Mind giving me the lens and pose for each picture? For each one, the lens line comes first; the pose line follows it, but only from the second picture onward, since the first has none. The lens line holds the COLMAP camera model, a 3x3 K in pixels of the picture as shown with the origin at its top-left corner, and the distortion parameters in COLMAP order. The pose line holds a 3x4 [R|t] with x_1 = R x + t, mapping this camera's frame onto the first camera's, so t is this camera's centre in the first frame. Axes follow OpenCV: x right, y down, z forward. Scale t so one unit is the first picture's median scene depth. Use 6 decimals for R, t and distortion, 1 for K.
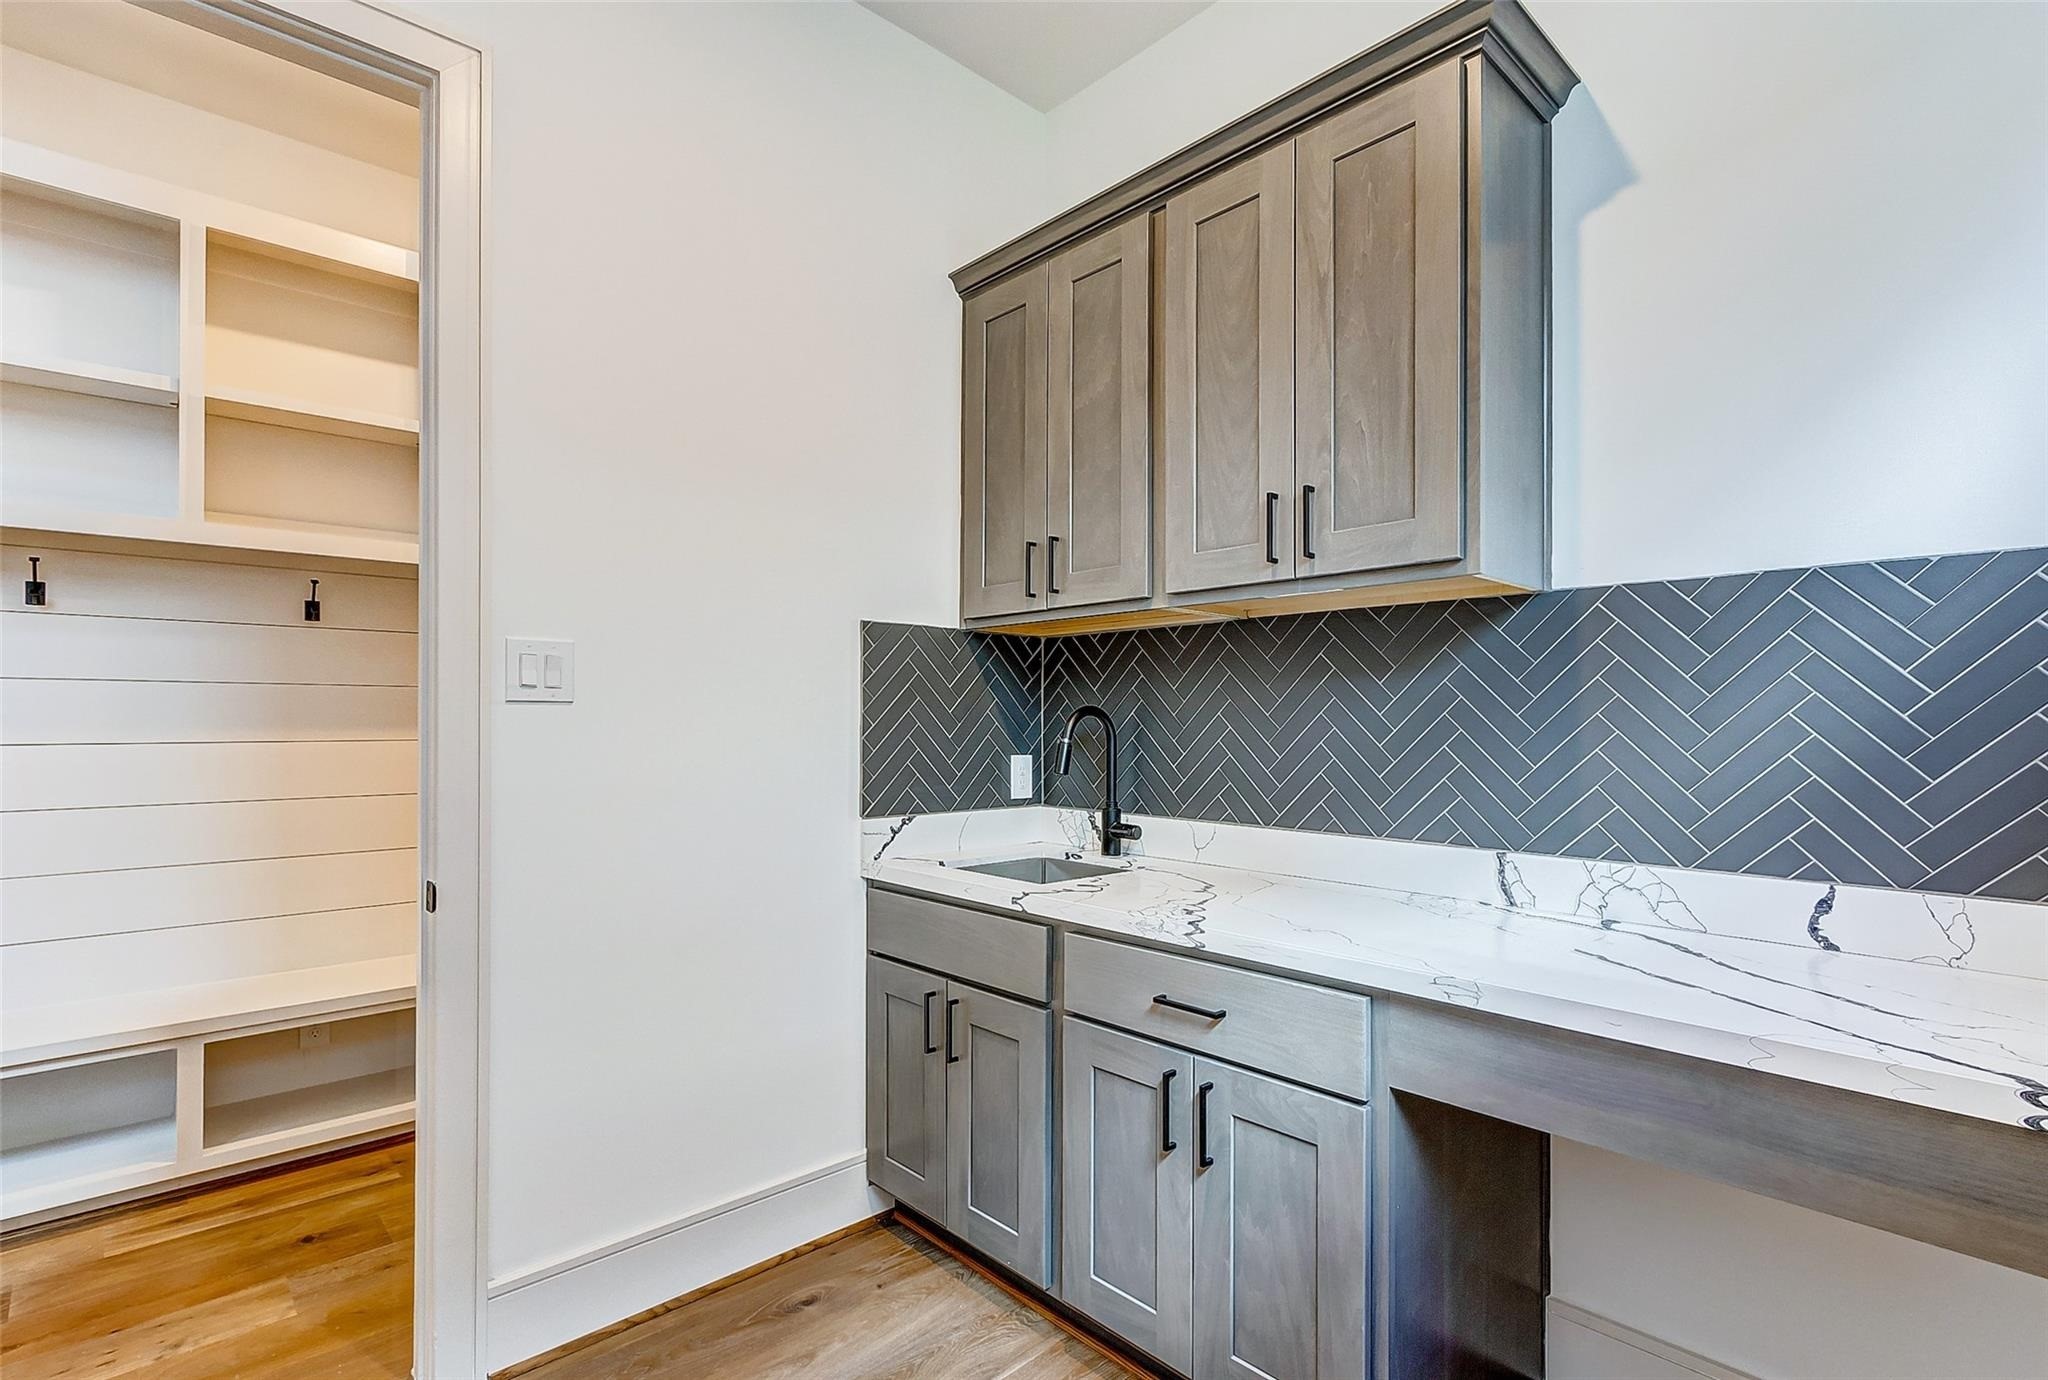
lens RADIAL K [[997.6, 0, 1016.9], [0, 997.6, 724.5], [0, 0, 1]] dist [0.001253, -0.000294]
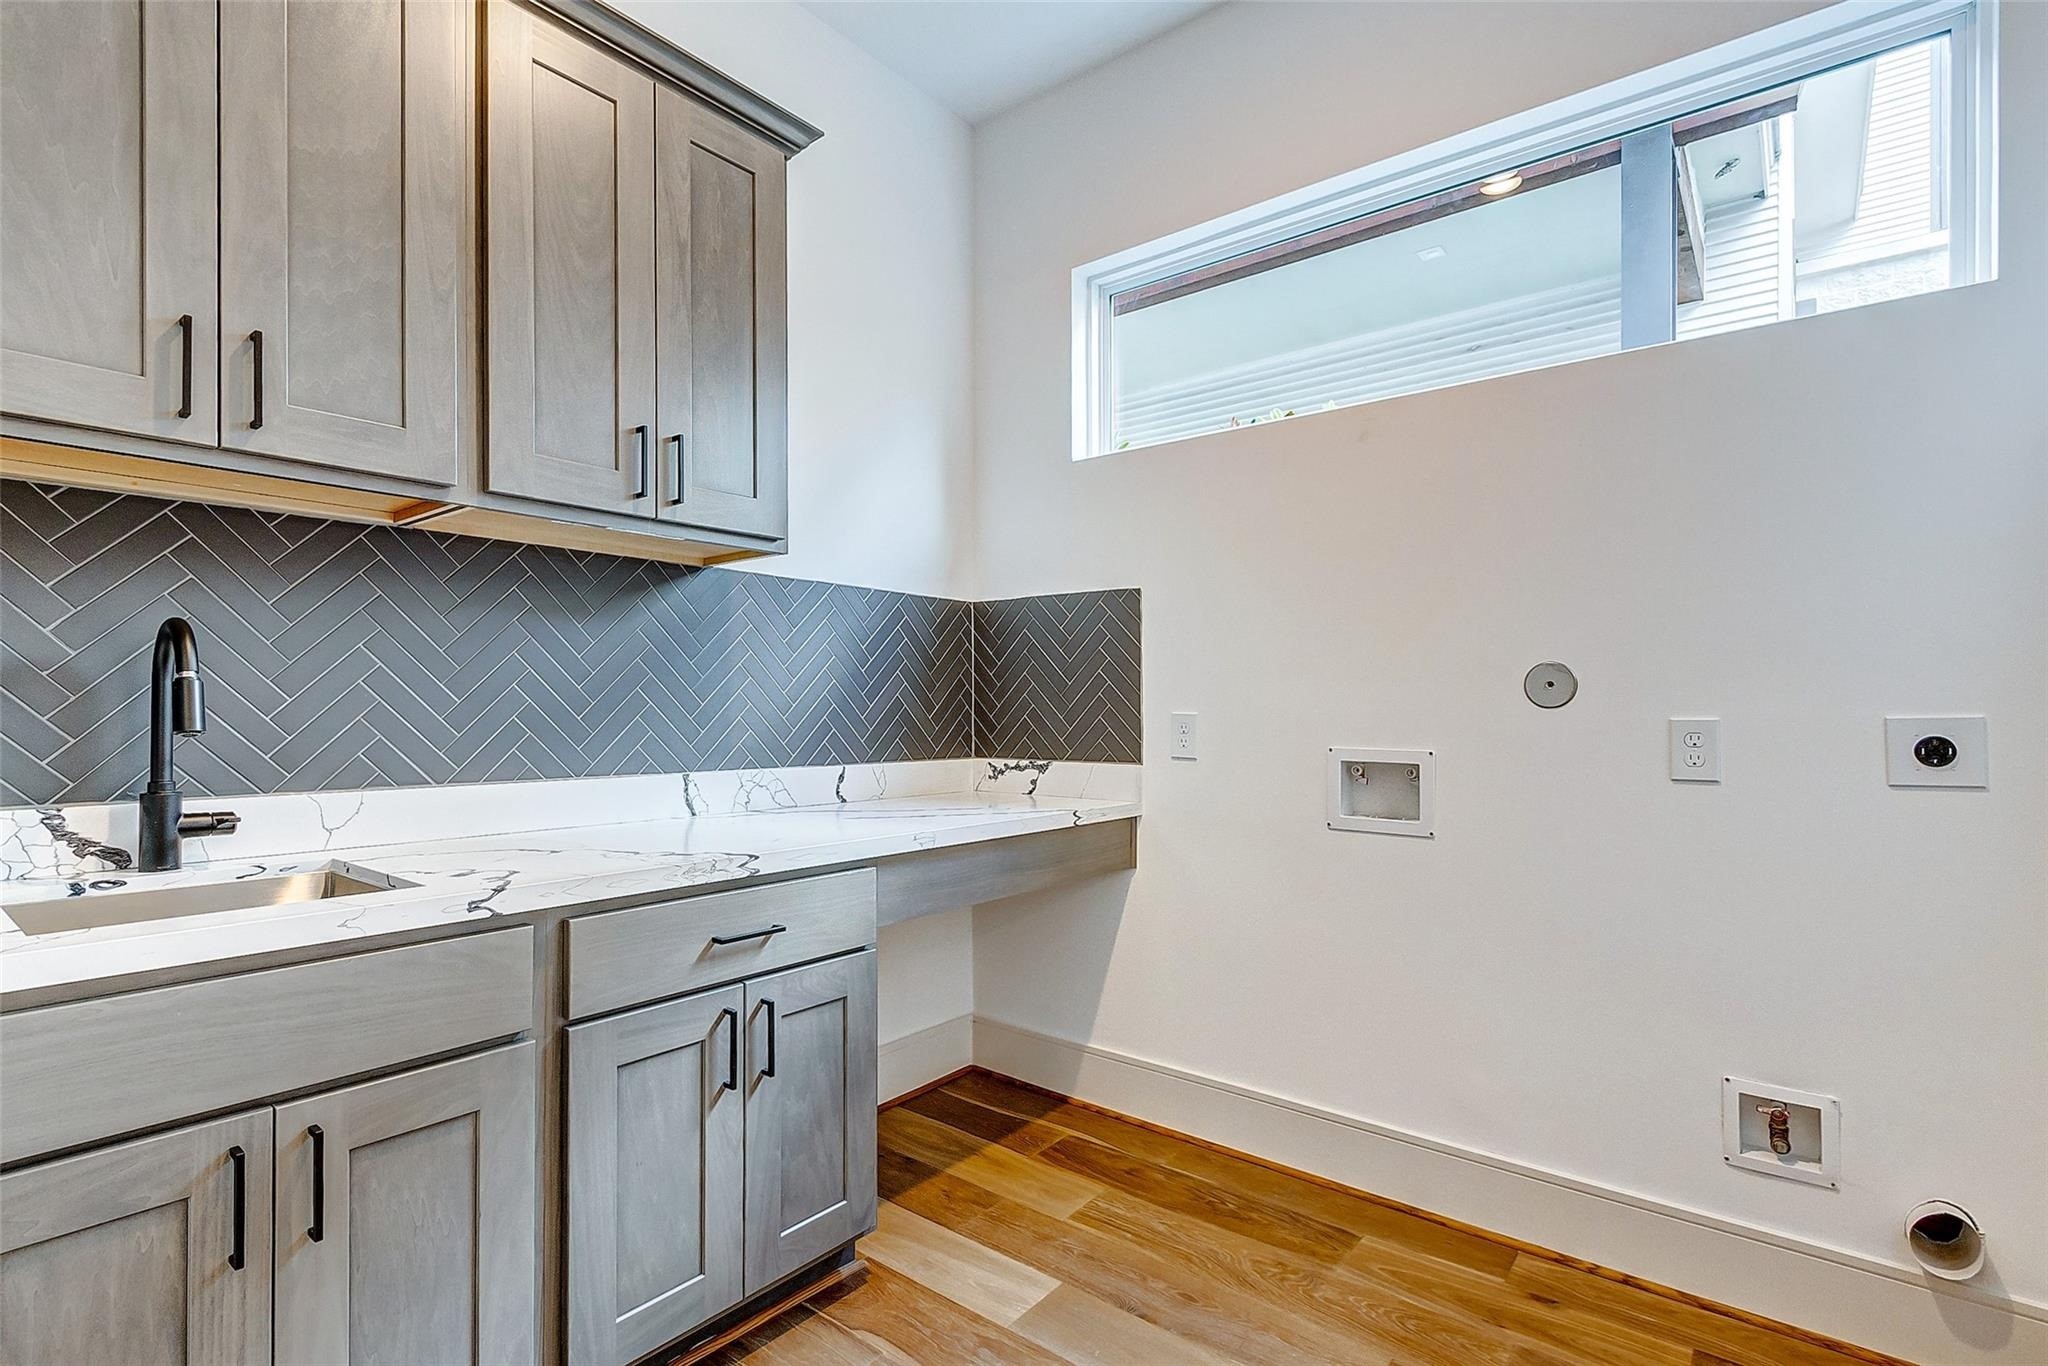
lens RADIAL K [[960.8, 0, 1020.0], [0, 960.8, 717.4], [0, 0, 1]] dist [-0.000933, 0.000126]
pose [[-0.158288, -0.013979, 0.987294, -0.768649], [-0.000771, 0.999901, 0.014034, 0.043026], [-0.987393, 0.001460, -0.158283, 0.808637]]
